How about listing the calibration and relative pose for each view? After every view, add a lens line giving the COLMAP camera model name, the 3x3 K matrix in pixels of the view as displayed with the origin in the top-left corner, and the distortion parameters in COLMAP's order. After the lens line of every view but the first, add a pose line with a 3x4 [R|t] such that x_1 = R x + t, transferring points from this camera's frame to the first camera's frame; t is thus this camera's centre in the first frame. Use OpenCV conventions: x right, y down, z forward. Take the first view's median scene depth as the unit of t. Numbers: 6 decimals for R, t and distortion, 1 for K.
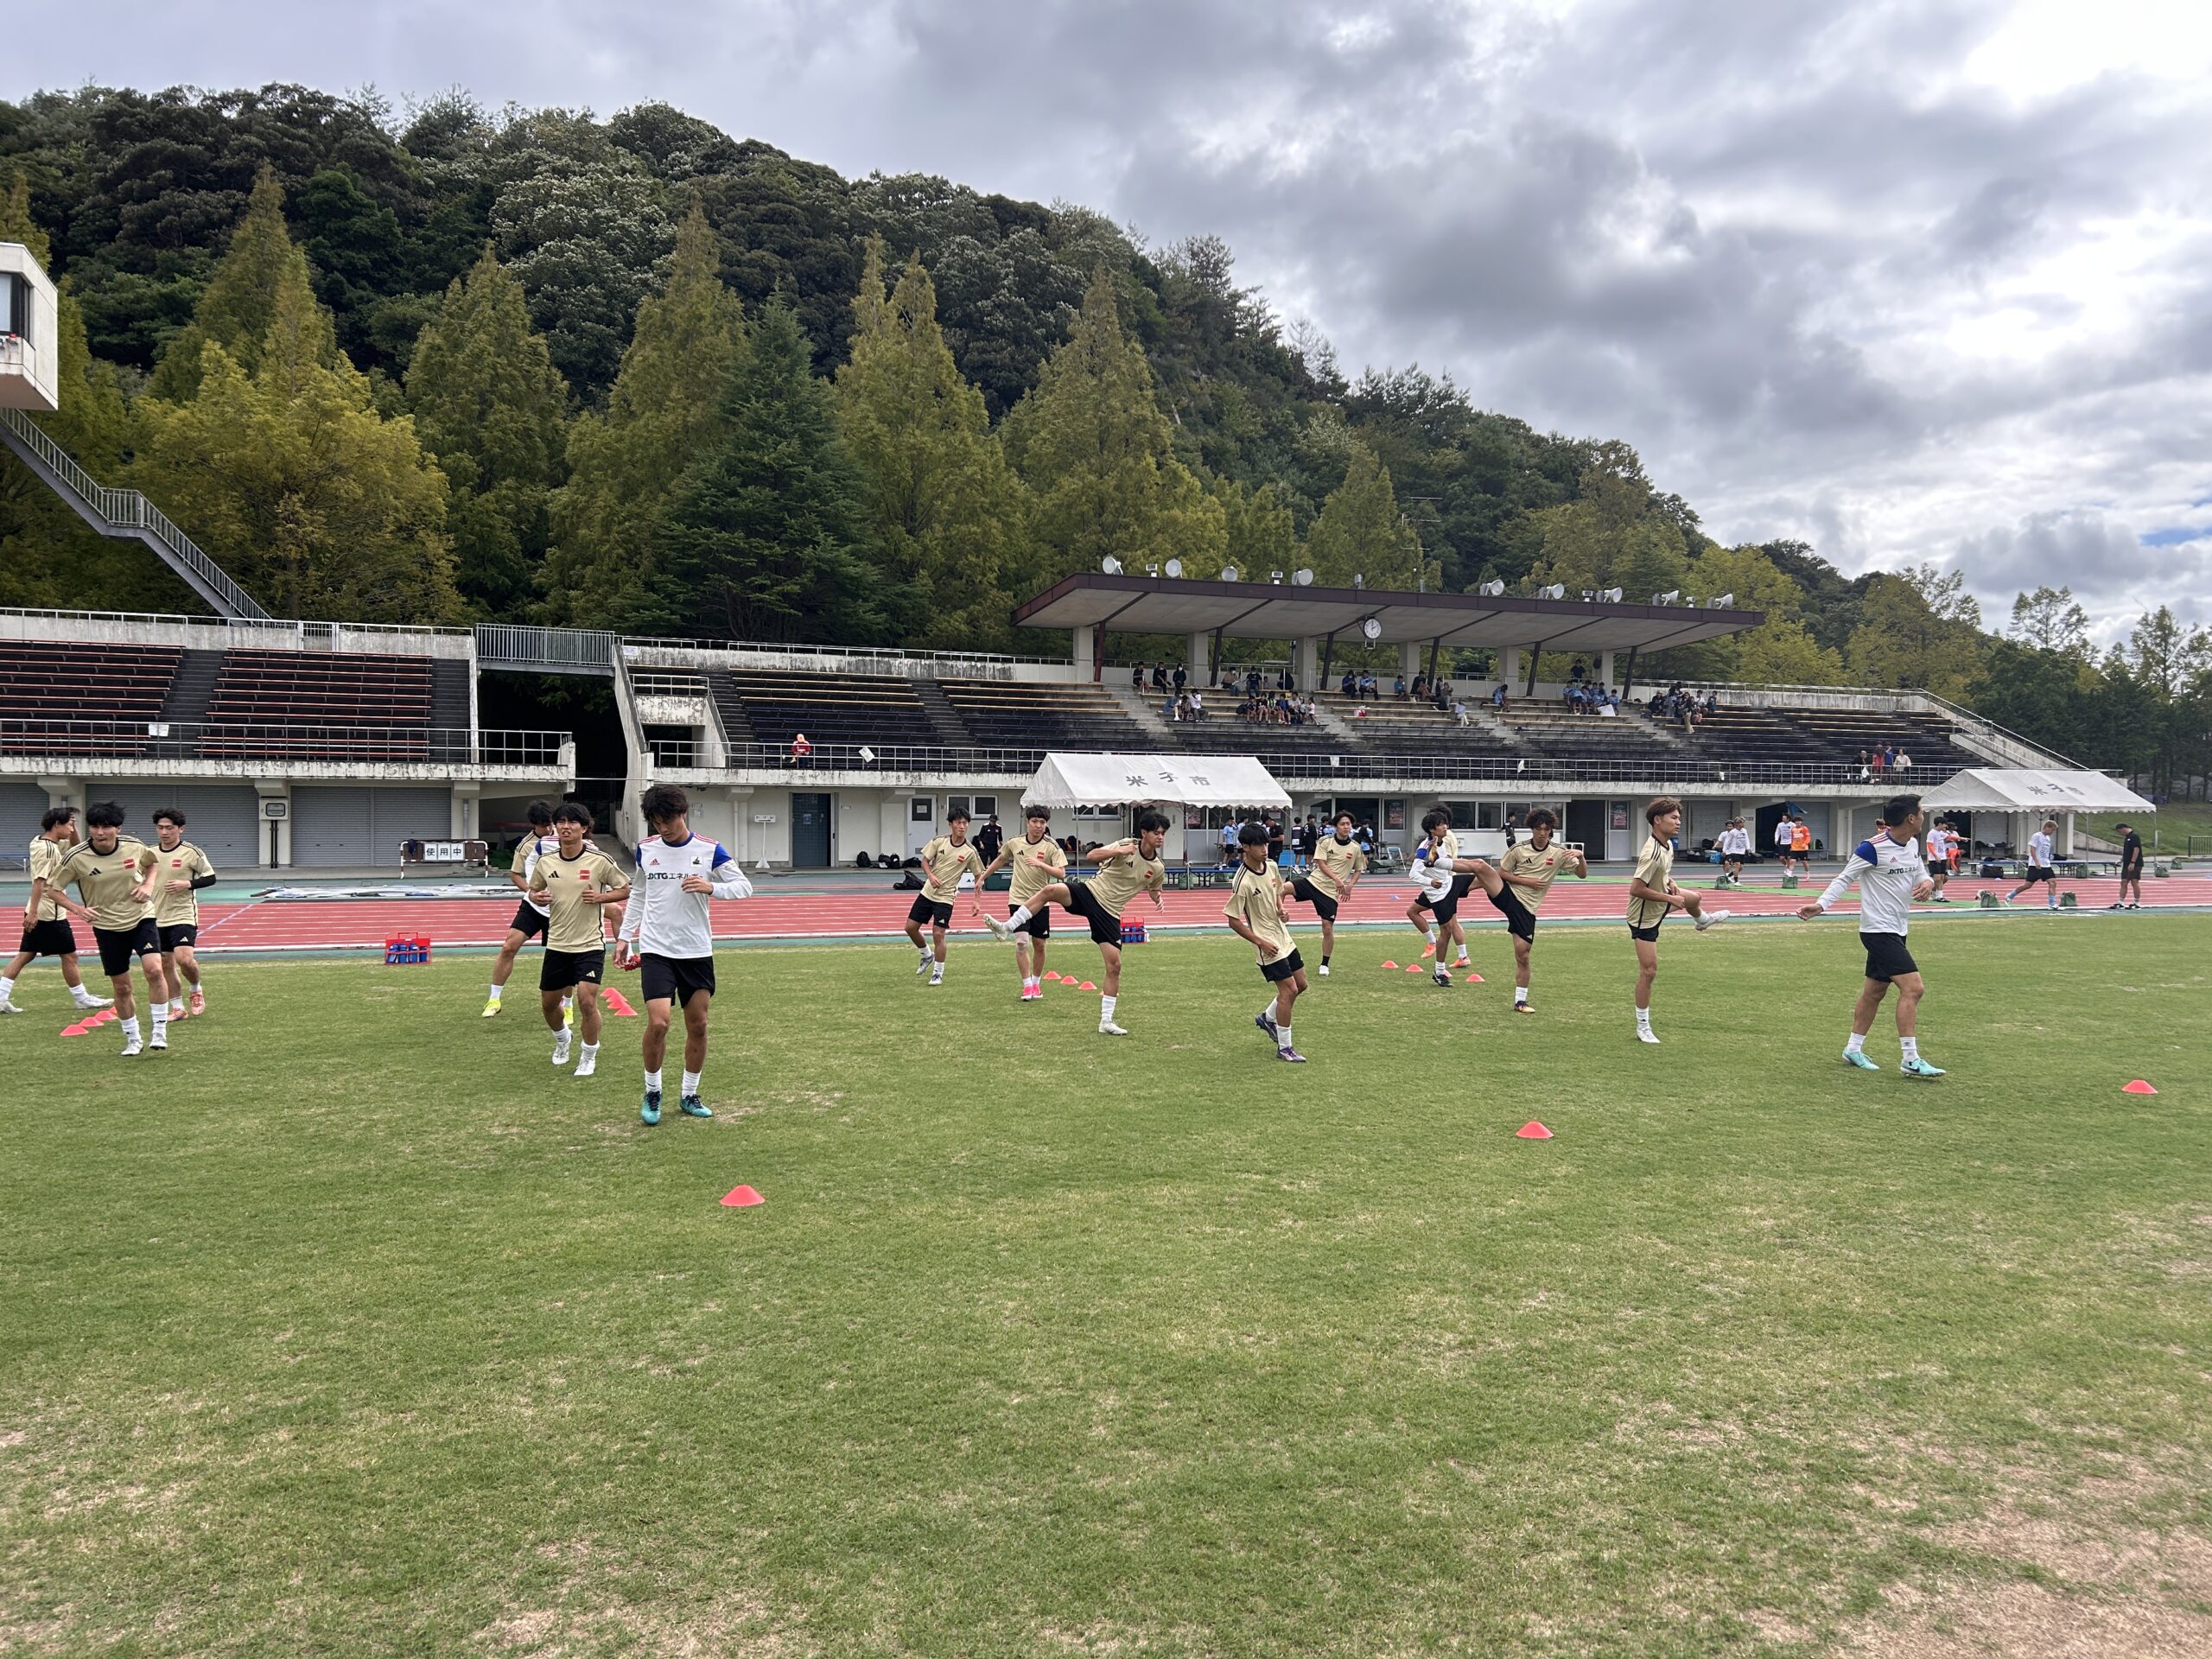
lens RADIAL K [[1657.8, 0, 1093.3], [0, 1657.8, 823.6], [0, 0, 1]] dist [0.054916, -0.058359]
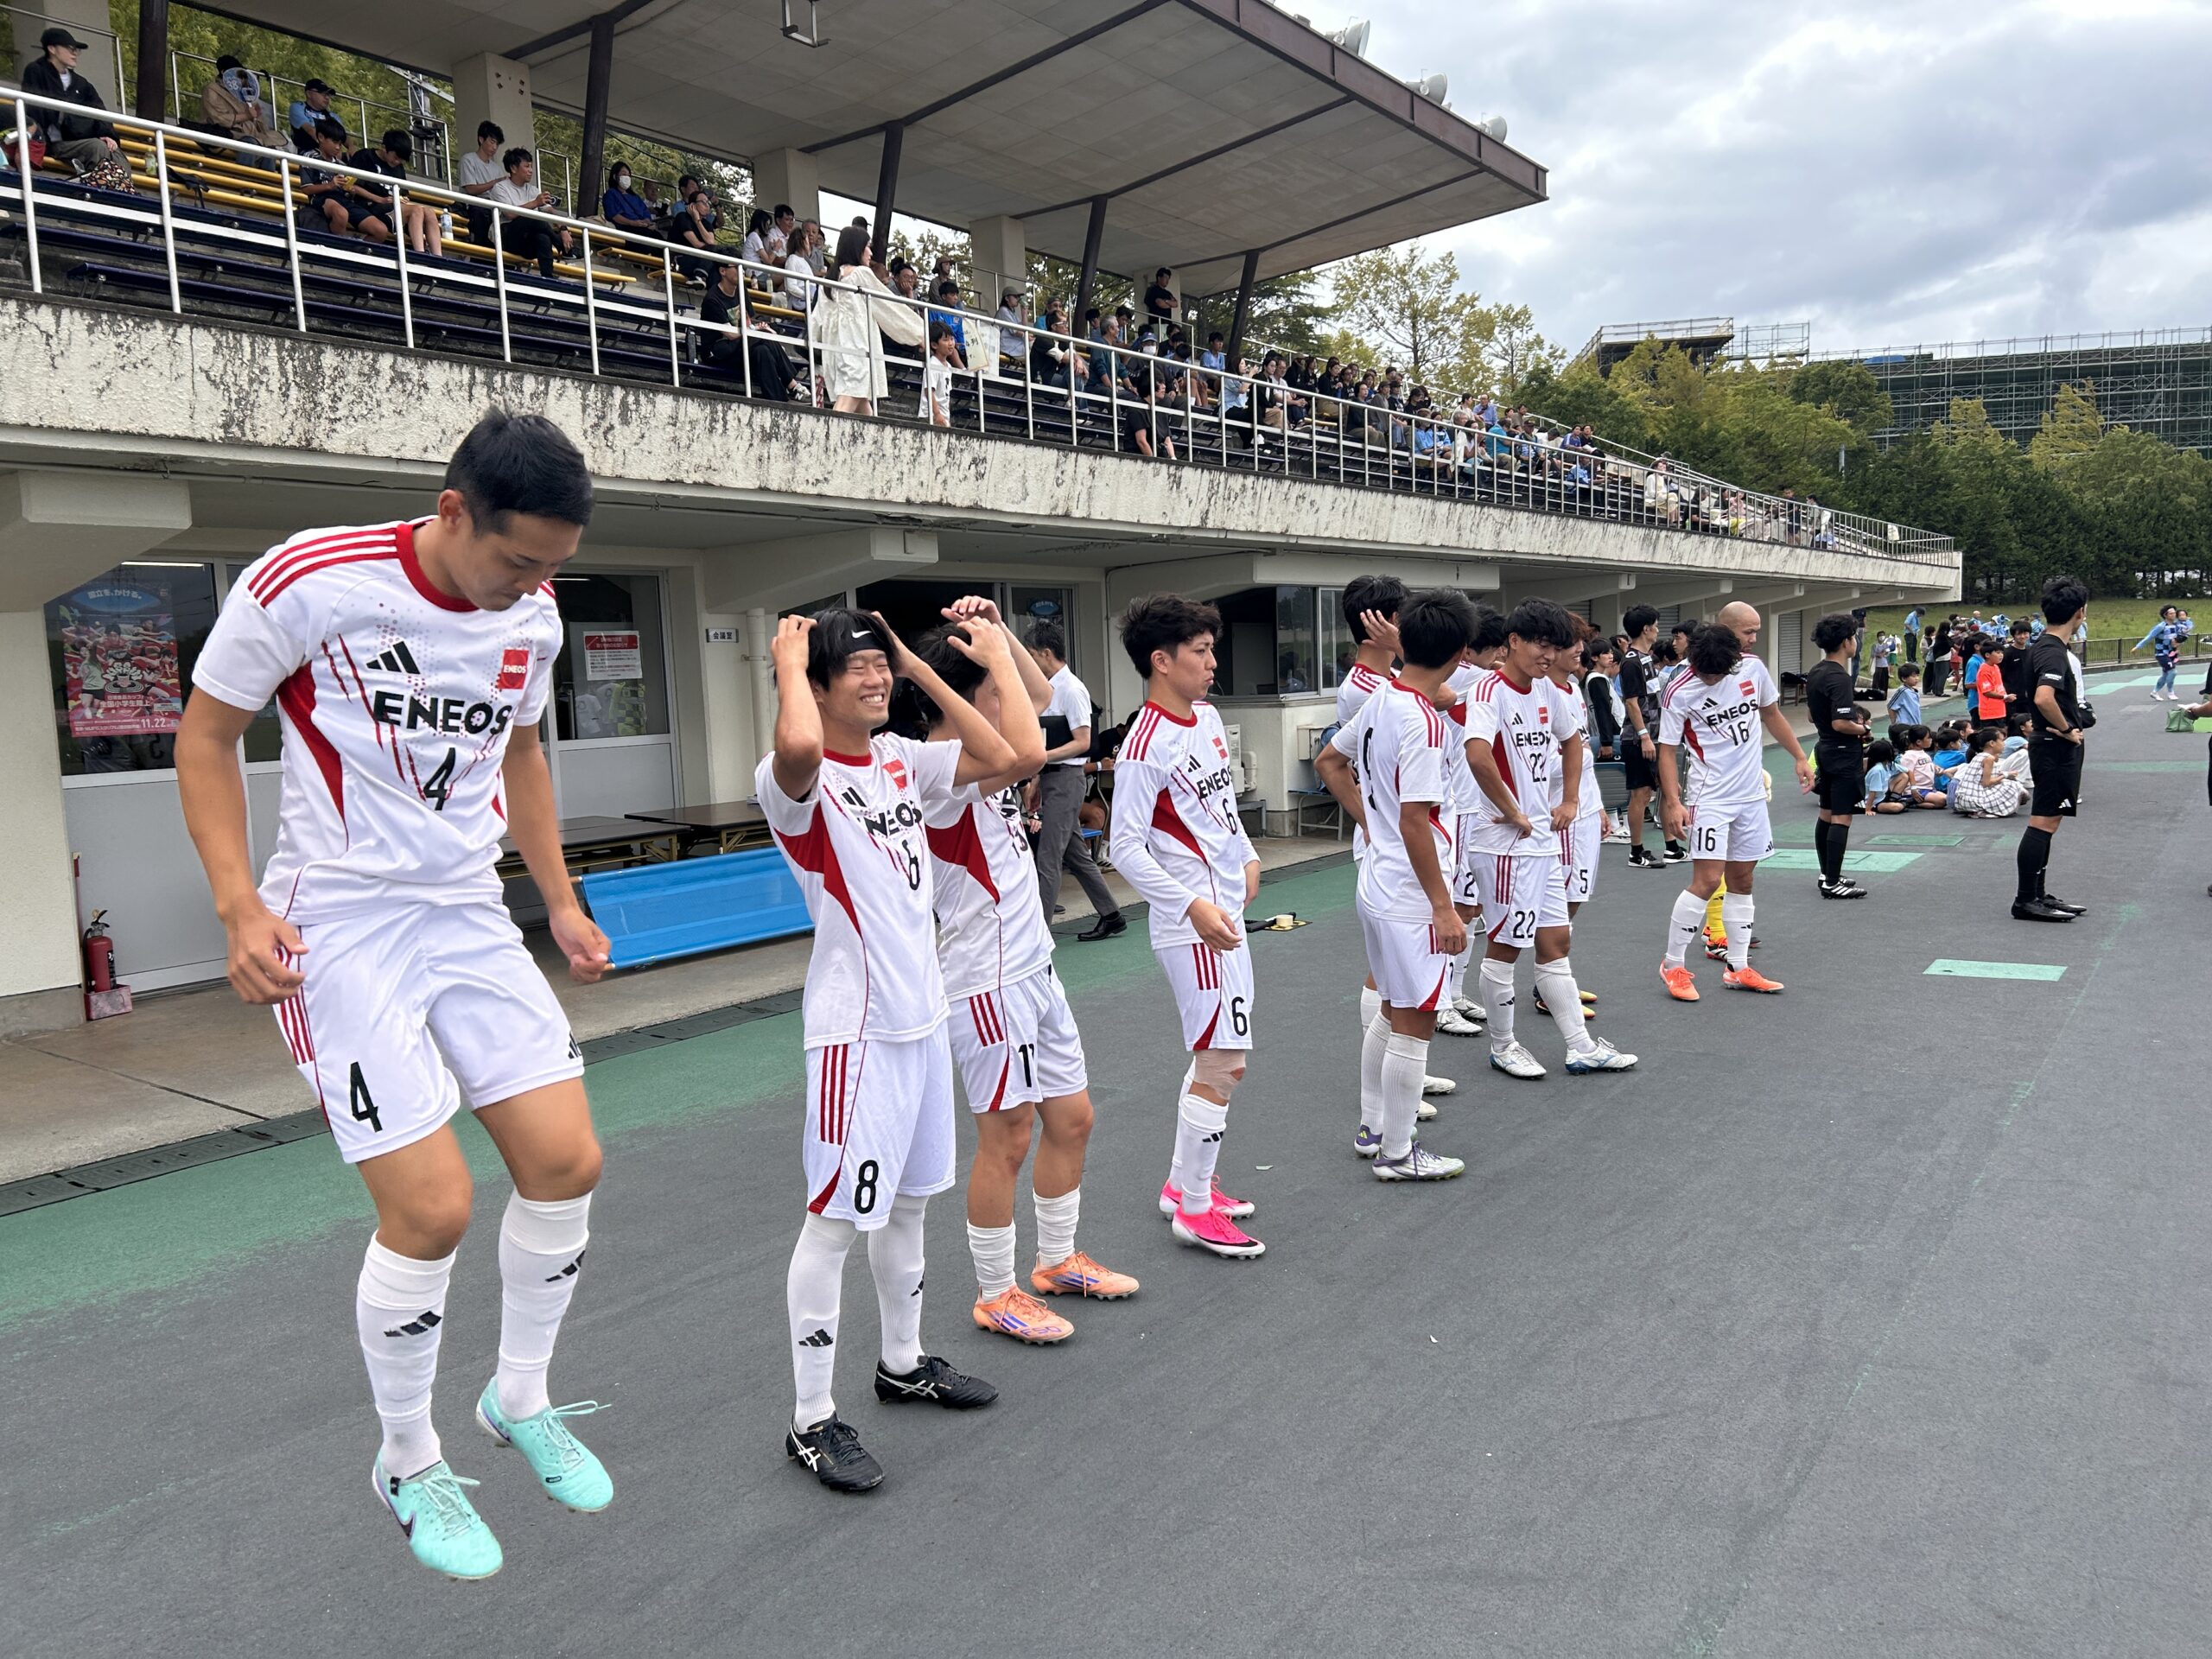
lens RADIAL K [[1657.8, 0, 1091.4], [0, 1657.8, 850.5], [0, 0, 1]] dist [0.054916, -0.058359]
pose [[0.829184, -0.100054, 0.549948, 0.039822], [0.048575, 0.993026, 0.107426, -0.001277], [-0.556861, -0.062362, 0.828261, 0.688191]]
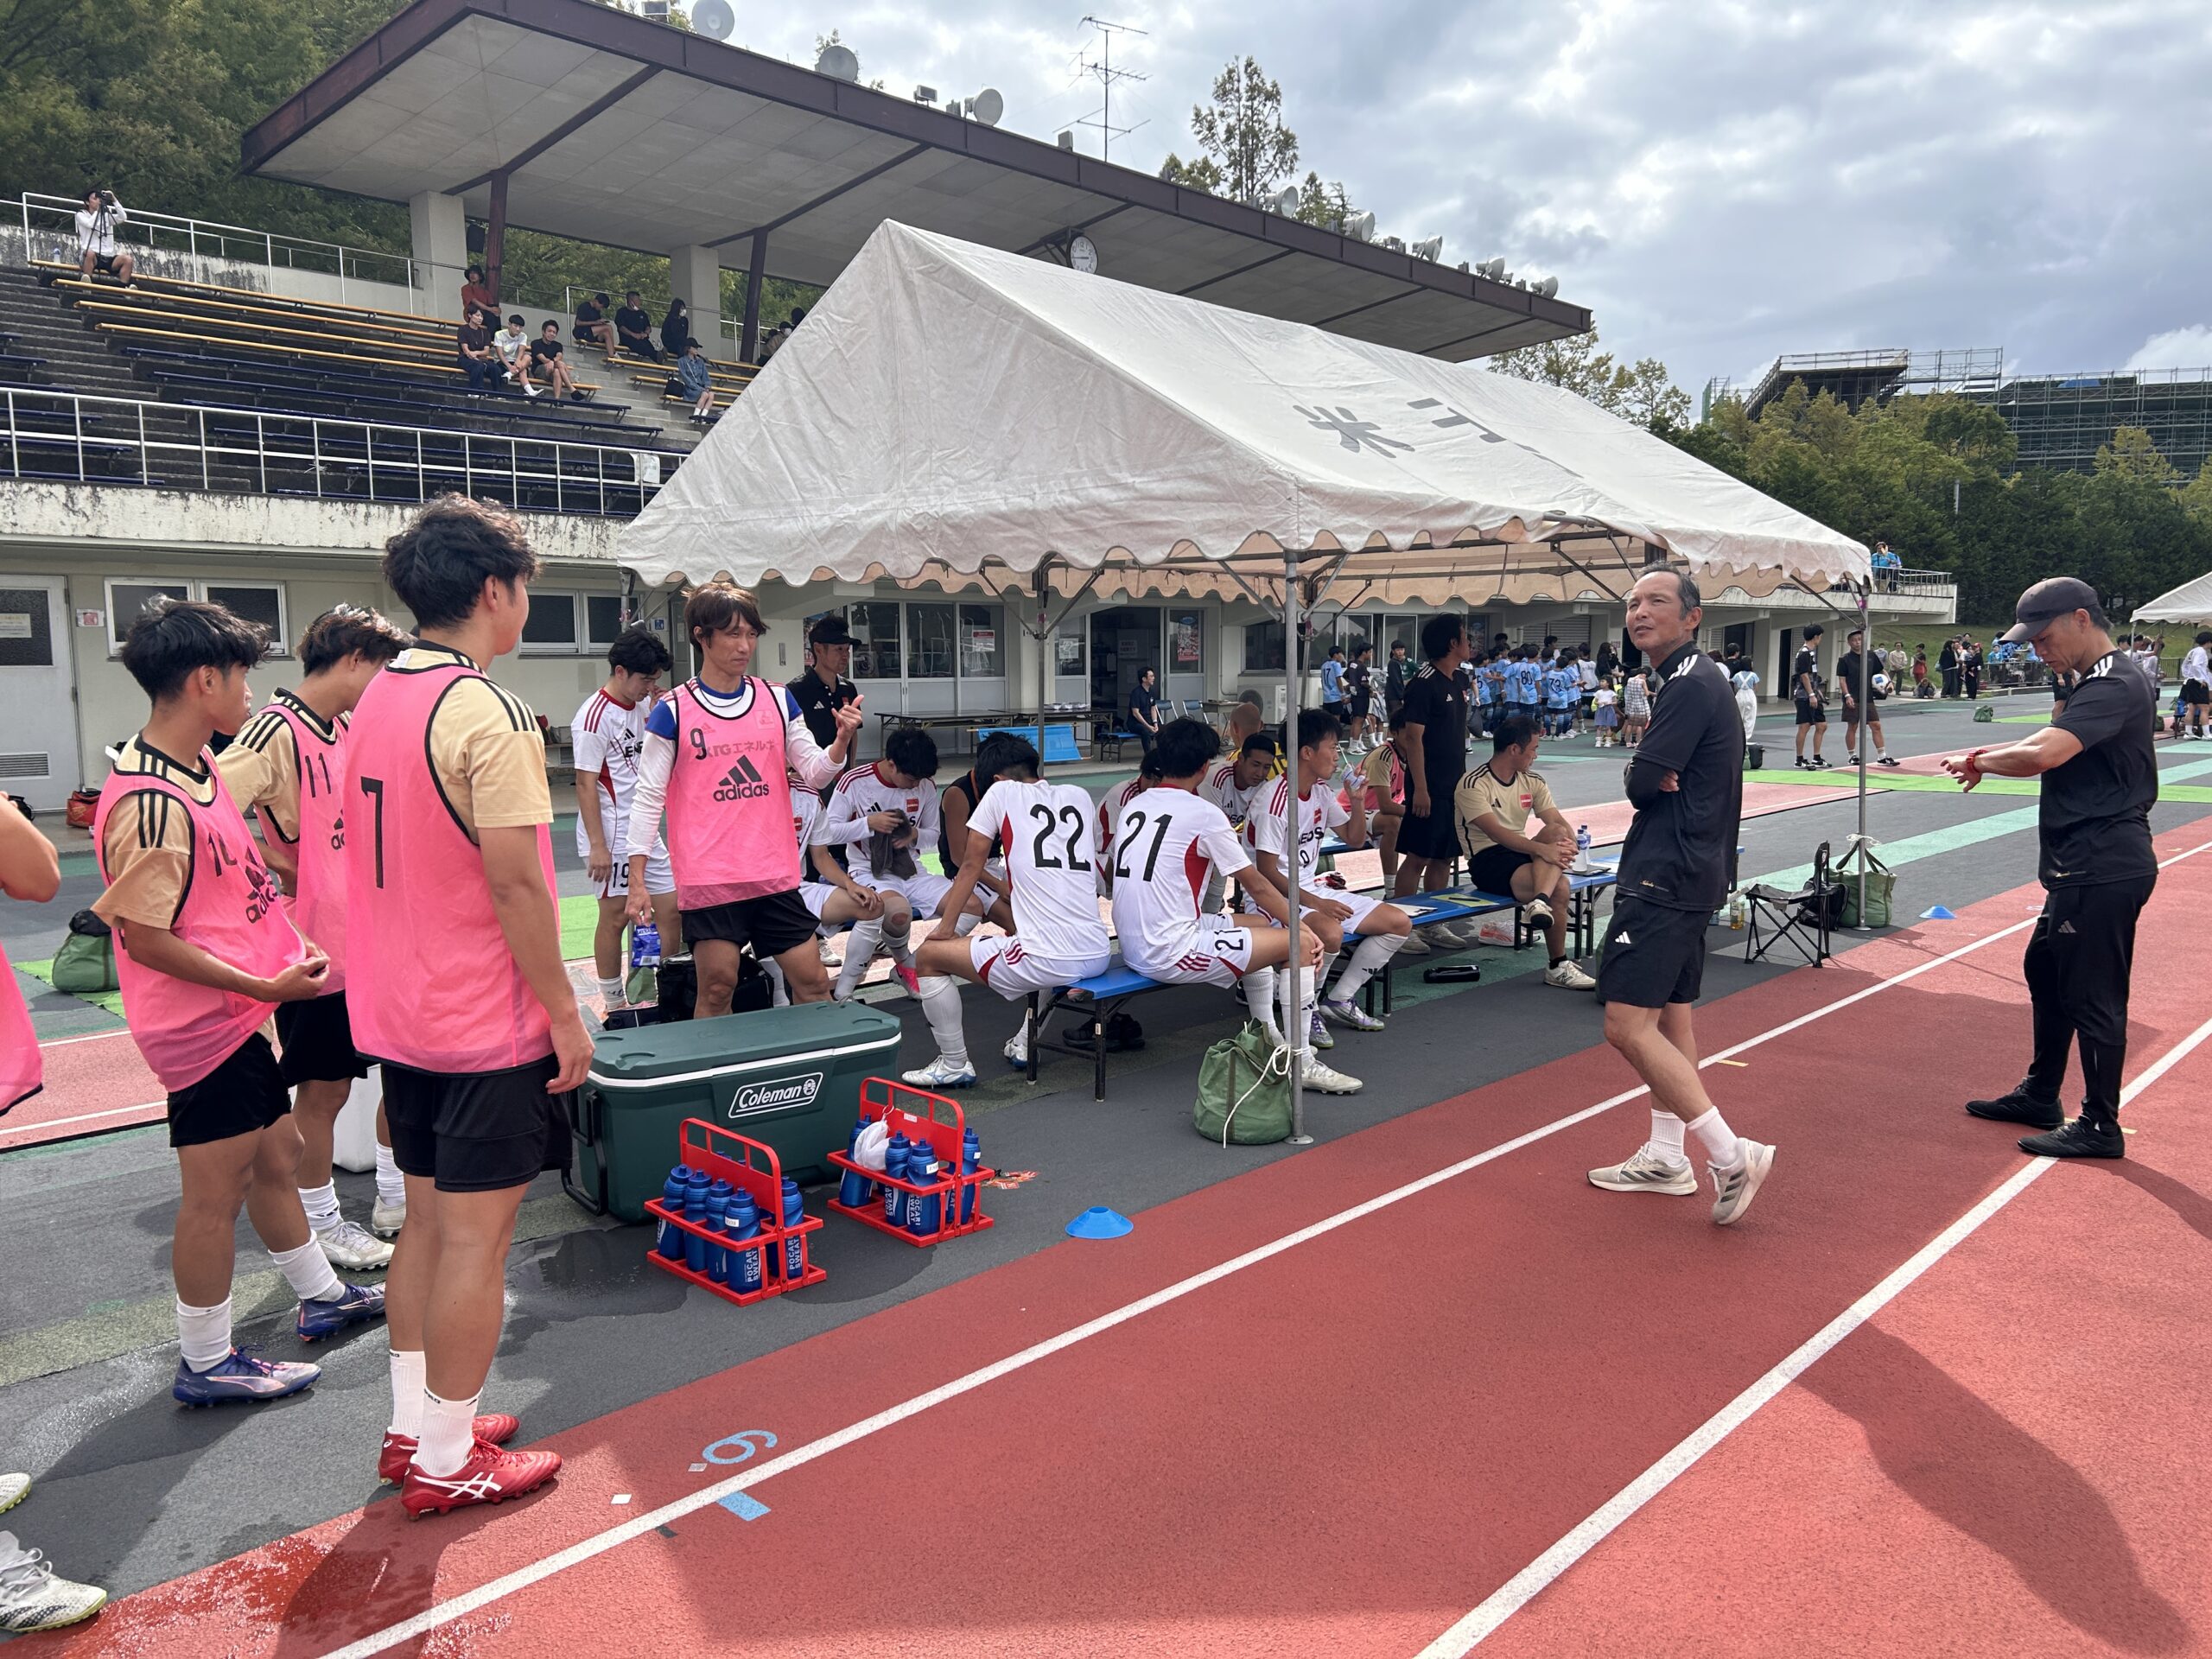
lens RADIAL K [[1657.8, 0, 1096.3], [0, 1657.8, 843.4], [0, 0, 1]] dist [0.054916, -0.058359]
pose [[0.897400, -0.060503, 0.437049, -0.049343], [0.013407, 0.993835, 0.110054, -0.000257], [-0.441014, -0.092903, 0.892679, 0.505196]]
